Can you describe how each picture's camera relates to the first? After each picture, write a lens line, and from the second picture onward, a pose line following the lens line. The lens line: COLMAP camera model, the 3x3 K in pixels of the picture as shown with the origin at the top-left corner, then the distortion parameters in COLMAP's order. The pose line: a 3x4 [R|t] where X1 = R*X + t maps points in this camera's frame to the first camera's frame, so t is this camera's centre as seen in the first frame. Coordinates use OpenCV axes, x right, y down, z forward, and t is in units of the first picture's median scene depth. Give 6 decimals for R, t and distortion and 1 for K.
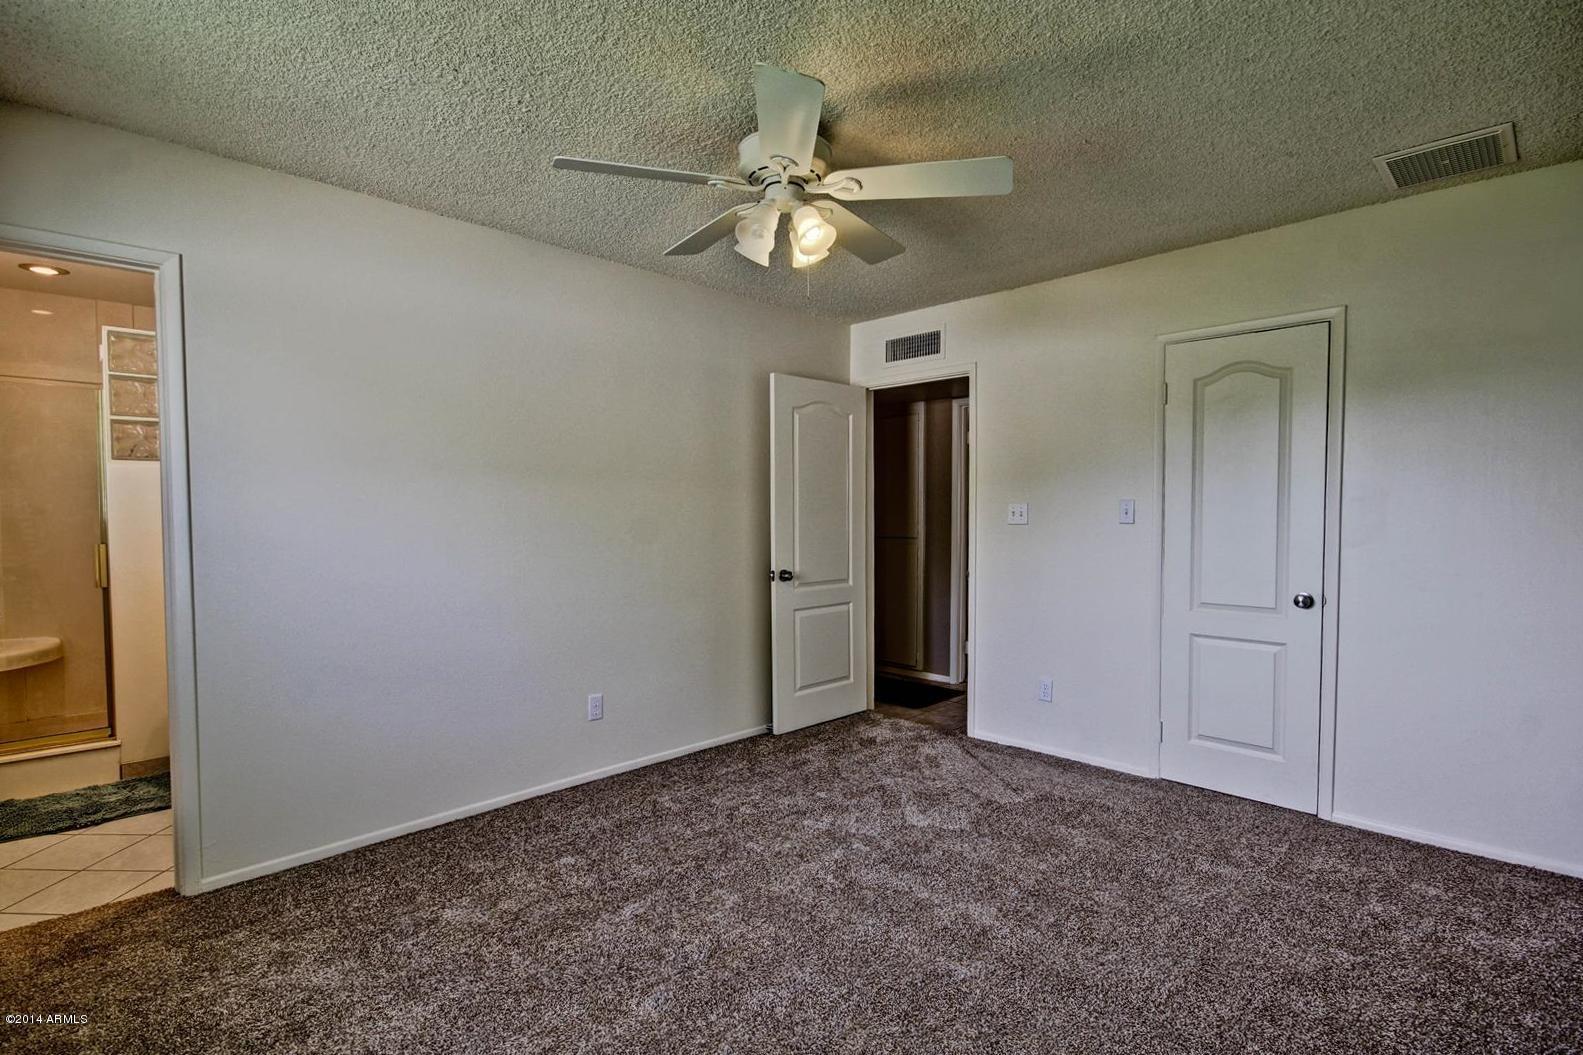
lens RADIAL K [[753.5, 0, 787.9], [0, 753.5, 532.1], [0, 0, 1]] dist [-0.002390, -0.002630]
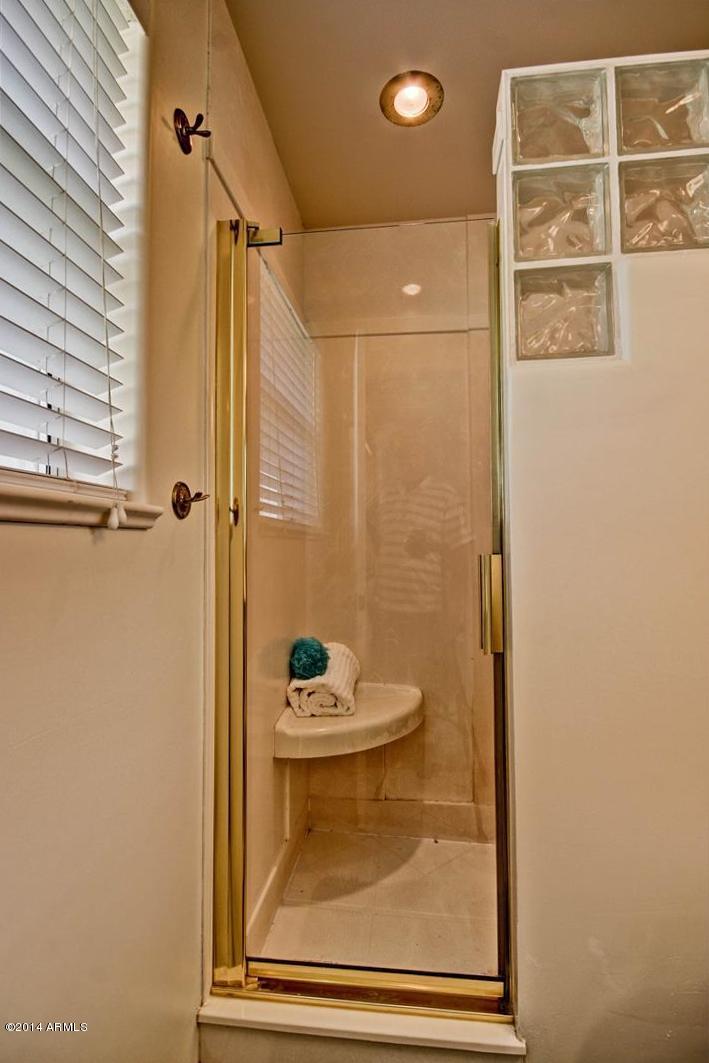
lens RADIAL K [[506.0, 0, 354.5], [0, 506.0, 531.0], [0, 0, 1]] dist [-0.002390, -0.002630]
pose [[0.616811, -0.008288, -0.787068, -0.726174], [-0.022722, 0.999340, -0.028330, 0.012269], [0.786783, 0.035358, 0.616216, 0.746532]]
